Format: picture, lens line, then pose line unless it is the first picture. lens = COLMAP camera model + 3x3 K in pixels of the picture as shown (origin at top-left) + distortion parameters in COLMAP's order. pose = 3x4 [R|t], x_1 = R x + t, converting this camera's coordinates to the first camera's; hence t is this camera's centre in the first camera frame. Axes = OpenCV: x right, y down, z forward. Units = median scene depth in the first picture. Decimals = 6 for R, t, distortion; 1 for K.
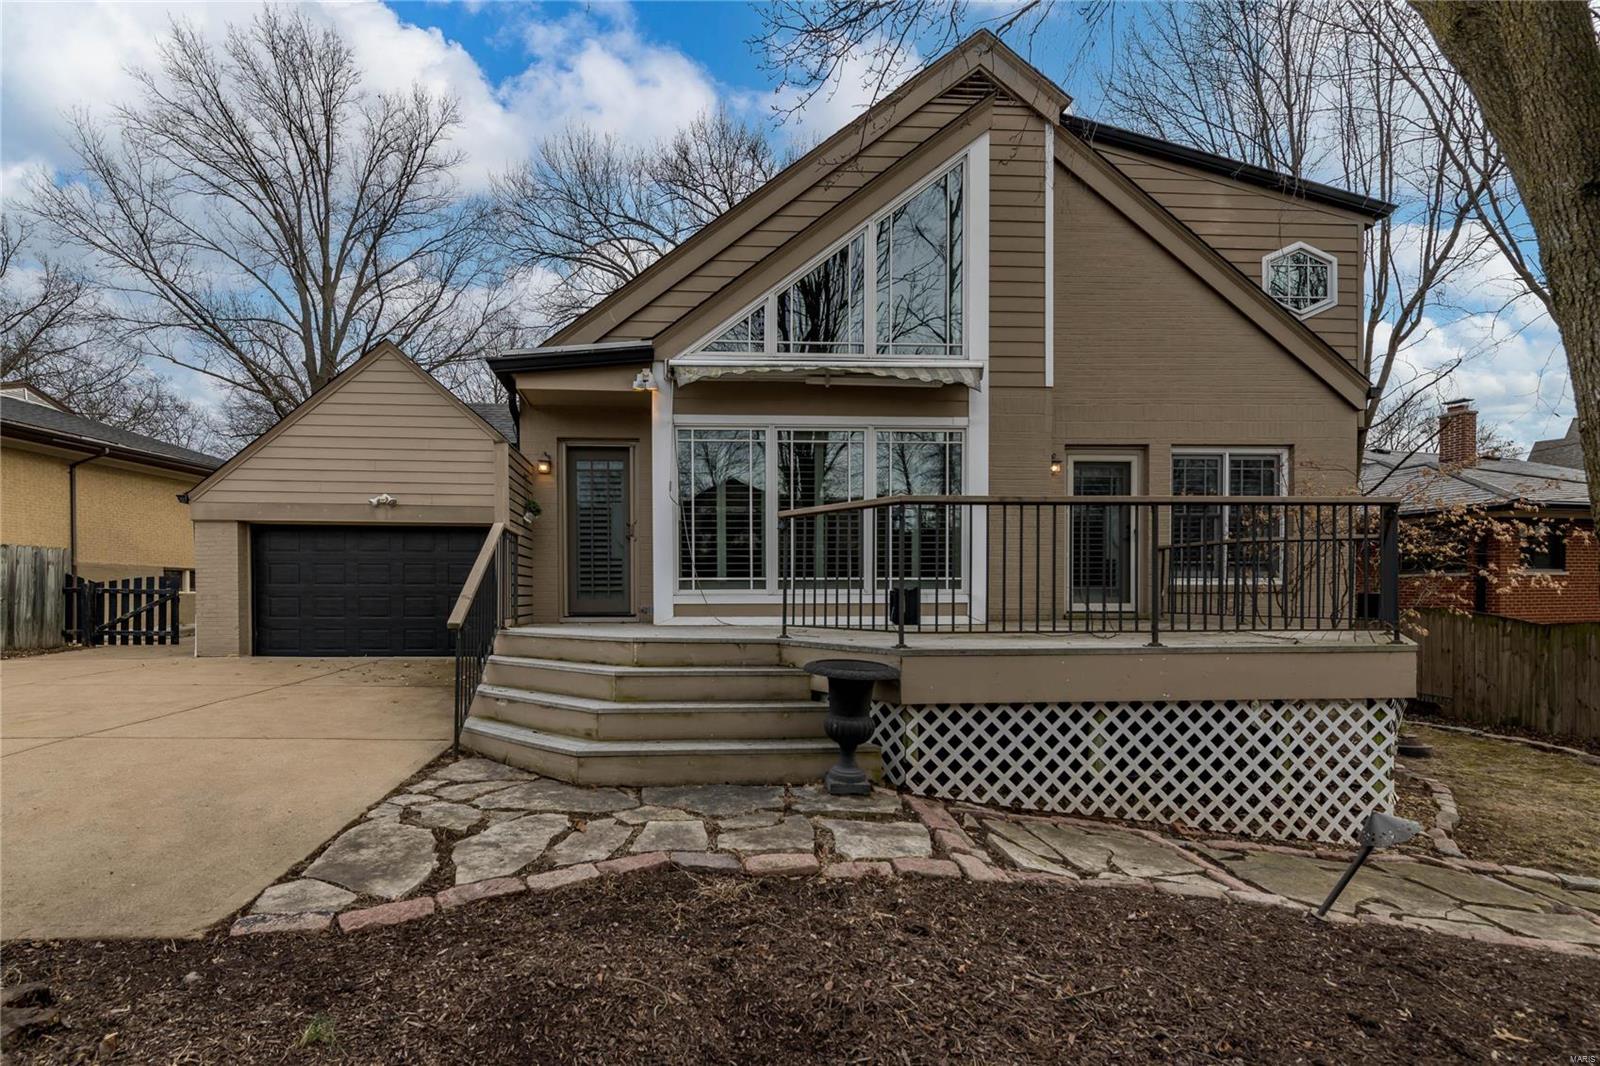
lens RADIAL K [[648.5, 0, 768.1], [0, 648.5, 595.7], [0, 0, 1]] dist [0.000278, -0.000028]
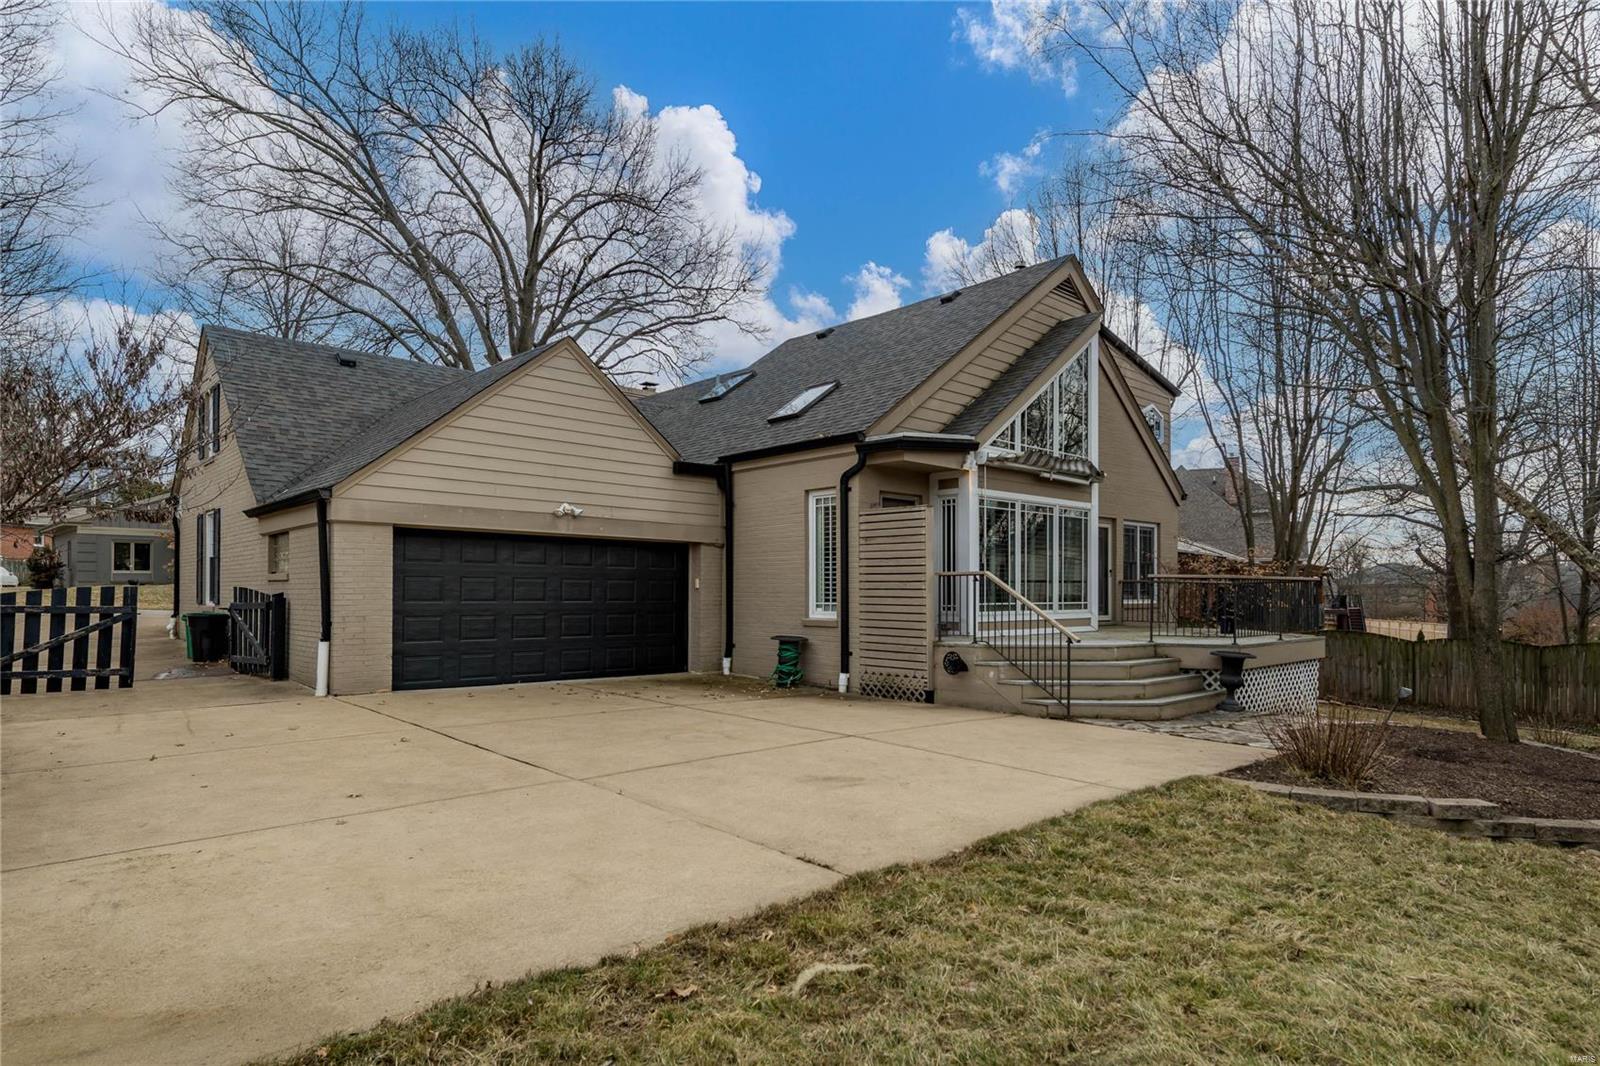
lens RADIAL K [[865.5, 0, 780.6], [0, 865.5, 581.6], [0, 0, 1]] dist [0.001008, 0.000335]
pose [[0.787534, 0.017039, 0.616036, -1.102387], [-0.005797, 0.999778, -0.020242, -0.024662], [-0.616244, 0.012370, 0.787458, -0.146116]]
